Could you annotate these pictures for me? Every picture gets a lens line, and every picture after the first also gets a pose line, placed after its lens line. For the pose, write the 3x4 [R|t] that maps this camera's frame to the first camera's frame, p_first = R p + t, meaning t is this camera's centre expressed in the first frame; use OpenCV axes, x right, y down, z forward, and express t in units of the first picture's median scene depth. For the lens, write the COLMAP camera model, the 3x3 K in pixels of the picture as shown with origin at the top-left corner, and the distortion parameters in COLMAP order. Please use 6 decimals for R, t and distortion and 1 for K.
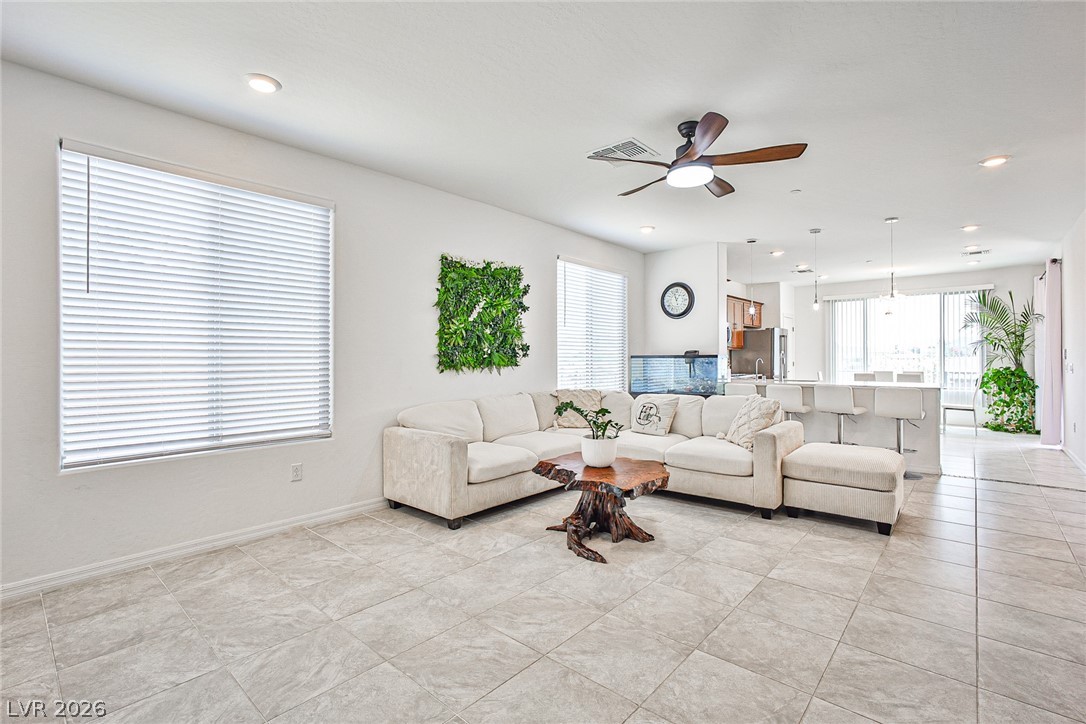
lens RADIAL K [[488.8, 0, 550.0], [0, 488.8, 363.0], [0, 0, 1]] dist [-0.034732, 0.013688]
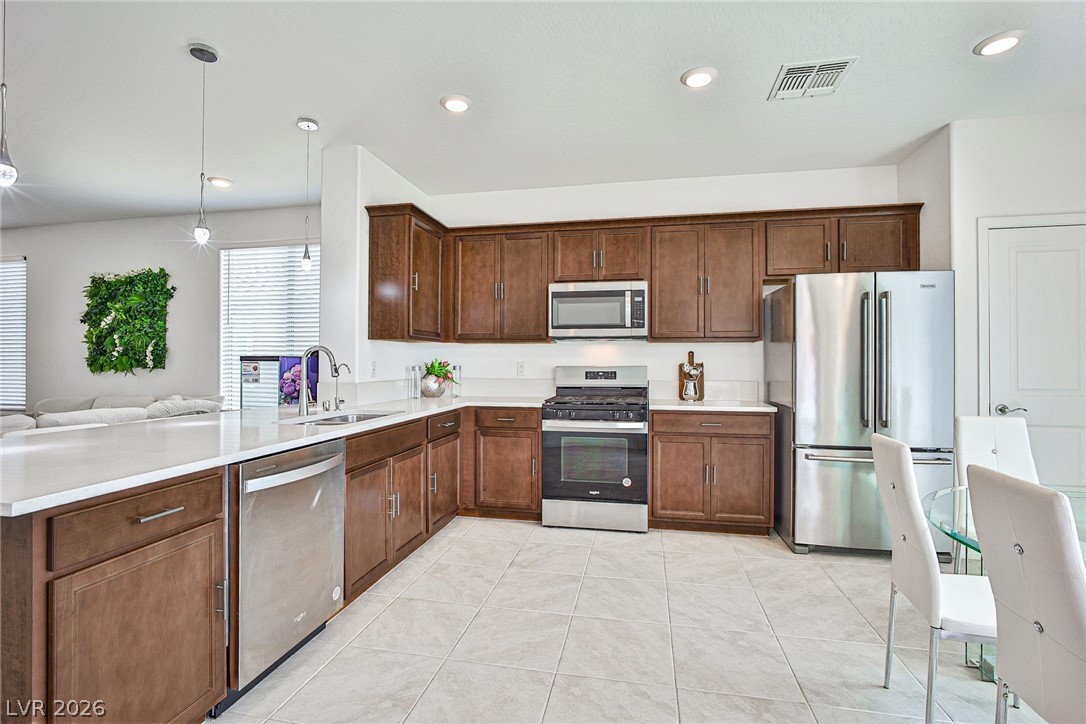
lens RADIAL K [[488.8, 0, 549.7], [0, 488.8, 358.4], [0, 0, 1]] dist [-0.034732, 0.013688]
pose [[0.493135, -0.003103, -0.869948, 1.364948], [-0.013547, 0.999845, -0.011245, -0.016913], [0.869848, 0.017331, 0.493016, 1.388670]]
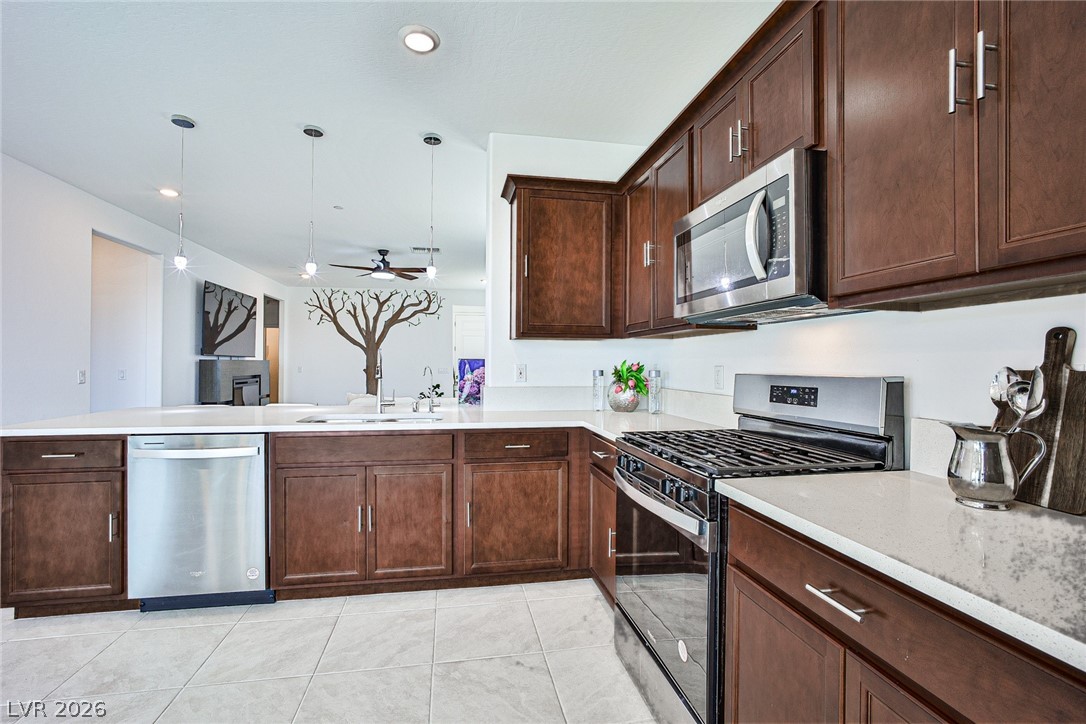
lens RADIAL K [[488.8, 0, 539.3], [0, 488.8, 358.2], [0, 0, 1]] dist [-0.034732, 0.013688]
pose [[-0.625656, -0.010044, -0.780034, 1.064393], [-0.011331, 0.999929, -0.003786, -0.023384], [0.780017, 0.006470, -0.625725, 2.007588]]
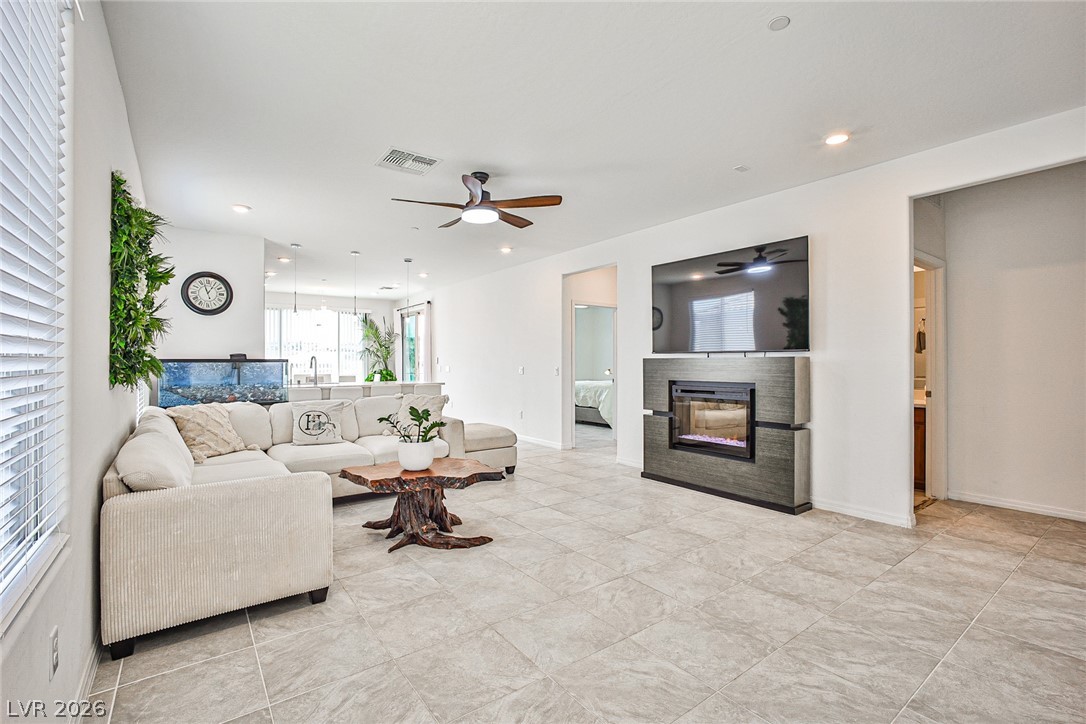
lens RADIAL K [[488.8, 0, 532.7], [0, 488.8, 364.4], [0, 0, 1]] dist [-0.034732, 0.013688]
pose [[0.225053, -0.000792, 0.974346, -0.642500], [0.009208, 0.999957, -0.001314, -0.001010], [-0.974303, 0.009268, 0.225050, 0.422548]]
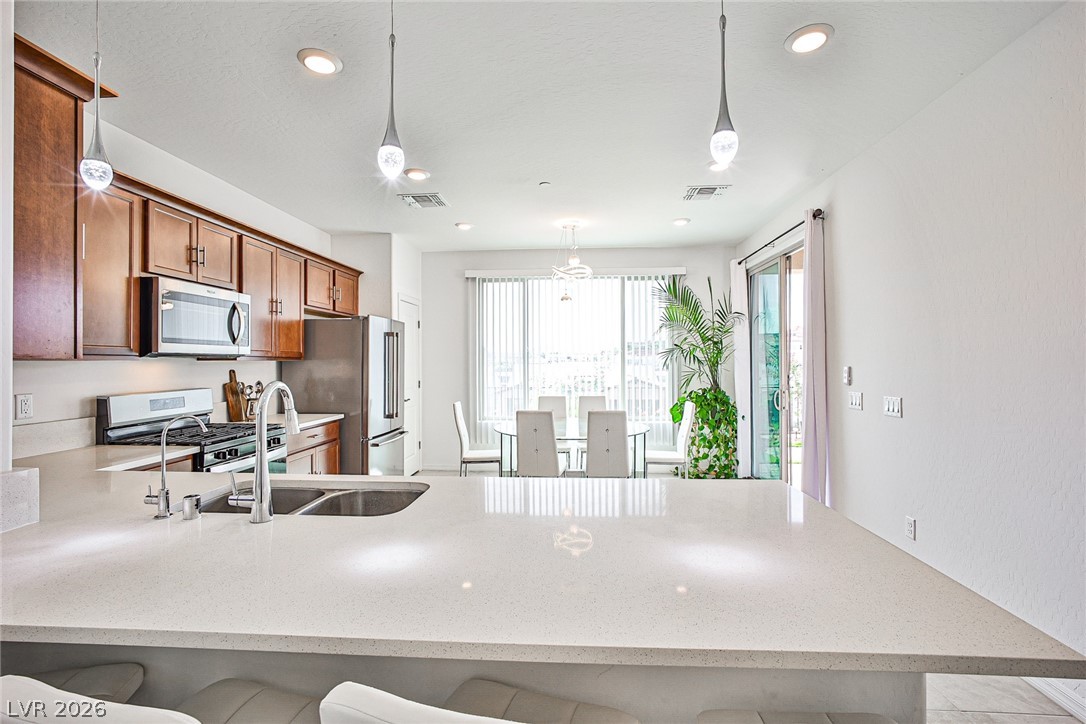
lens RADIAL K [[488.8, 0, 548.9], [0, 488.8, 358.5], [0, 0, 1]] dist [-0.034732, 0.013688]
pose [[0.787189, 0.002597, 0.616706, 0.624737], [0.009980, 0.999807, -0.016948, -0.043756], [-0.616631, 0.019496, 0.787011, 1.057396]]
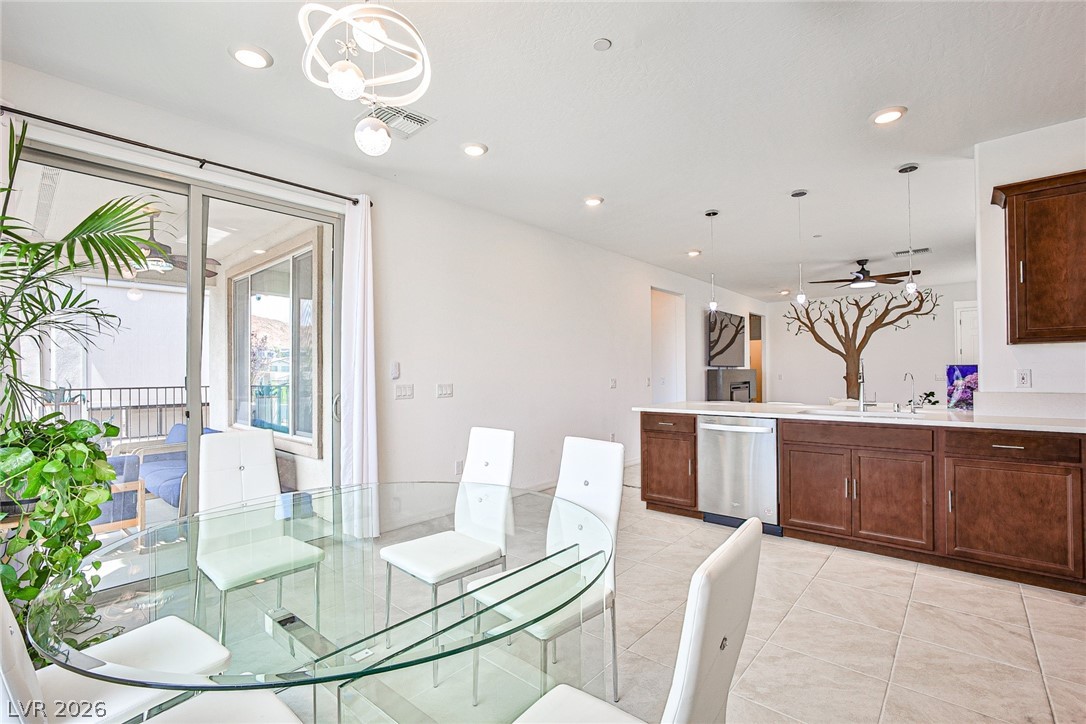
lens RADIAL K [[488.8, 0, 543.2], [0, 488.8, 371.7], [0, 0, 1]] dist [-0.034732, 0.013688]
pose [[-0.999892, 0.013956, 0.004626, 1.210612], [0.013992, 0.999870, 0.008045, -0.028878], [-0.004513, 0.008108, -0.999957, 2.231414]]
